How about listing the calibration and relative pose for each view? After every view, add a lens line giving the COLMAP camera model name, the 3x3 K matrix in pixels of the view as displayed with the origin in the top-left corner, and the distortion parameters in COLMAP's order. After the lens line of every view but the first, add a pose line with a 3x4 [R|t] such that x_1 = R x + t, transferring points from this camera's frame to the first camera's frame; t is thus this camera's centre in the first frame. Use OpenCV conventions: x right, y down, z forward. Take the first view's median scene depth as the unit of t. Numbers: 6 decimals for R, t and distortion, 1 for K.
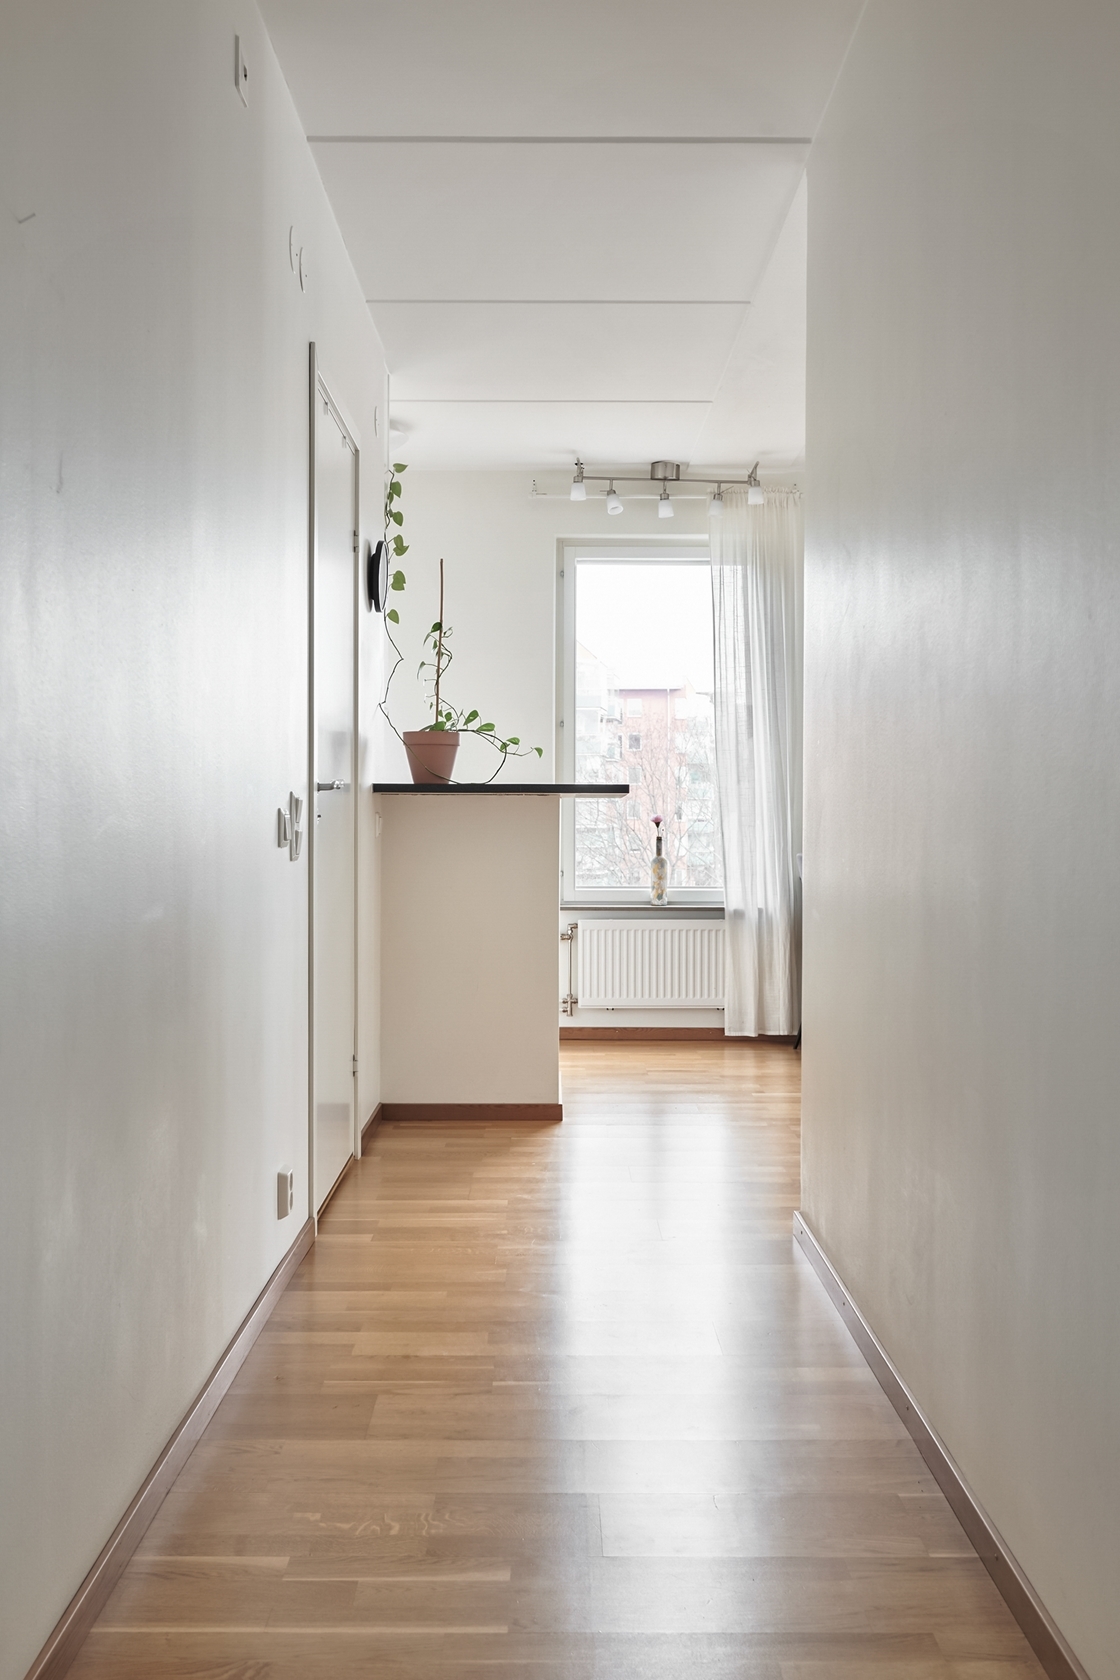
lens RADIAL K [[1542.0, 0, 560.0], [0, 1542.0, 840.0], [0, 0, 1]] dist [0.001047, -0.000033]
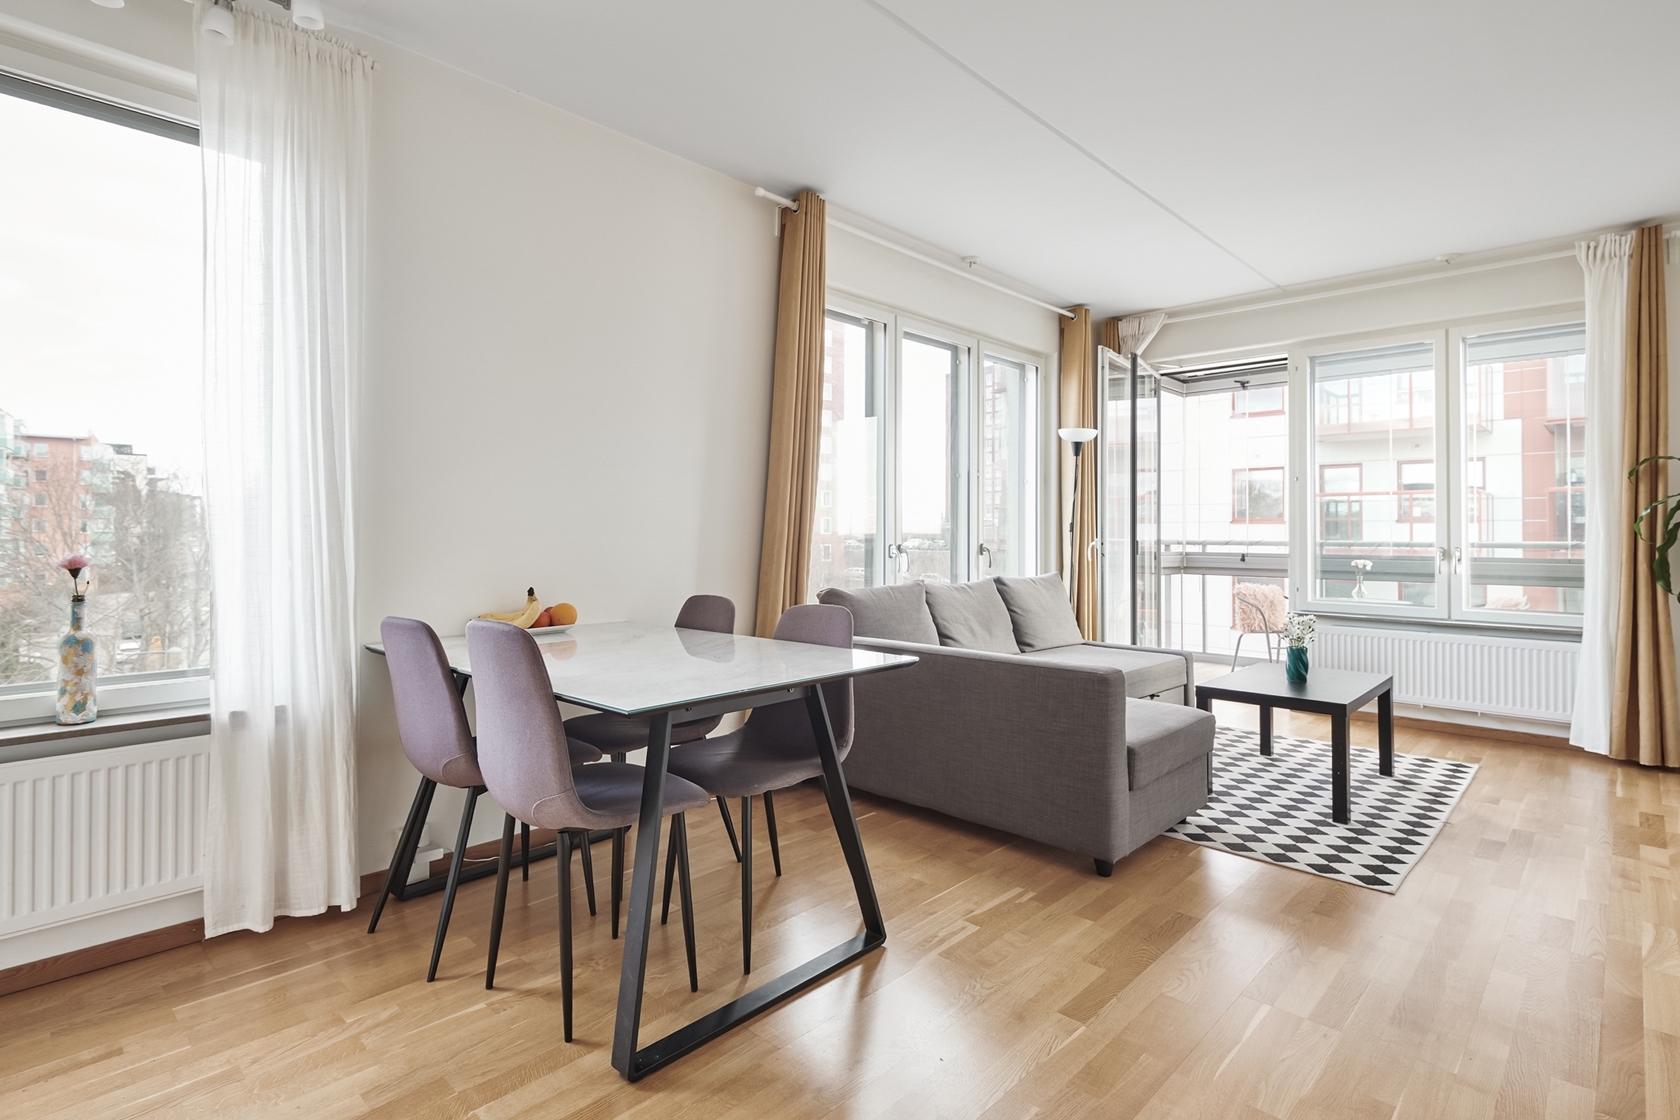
lens RADIAL K [[831.2, 0, 802.3], [0, 831.2, 525.4], [0, 0, 1]] dist [0.002086, -0.000449]
pose [[0.704159, 0.010094, 0.709971, 0.029264], [0.005899, 0.999781, -0.020065, -0.021346], [-0.710018, 0.018317, 0.703945, 0.513385]]
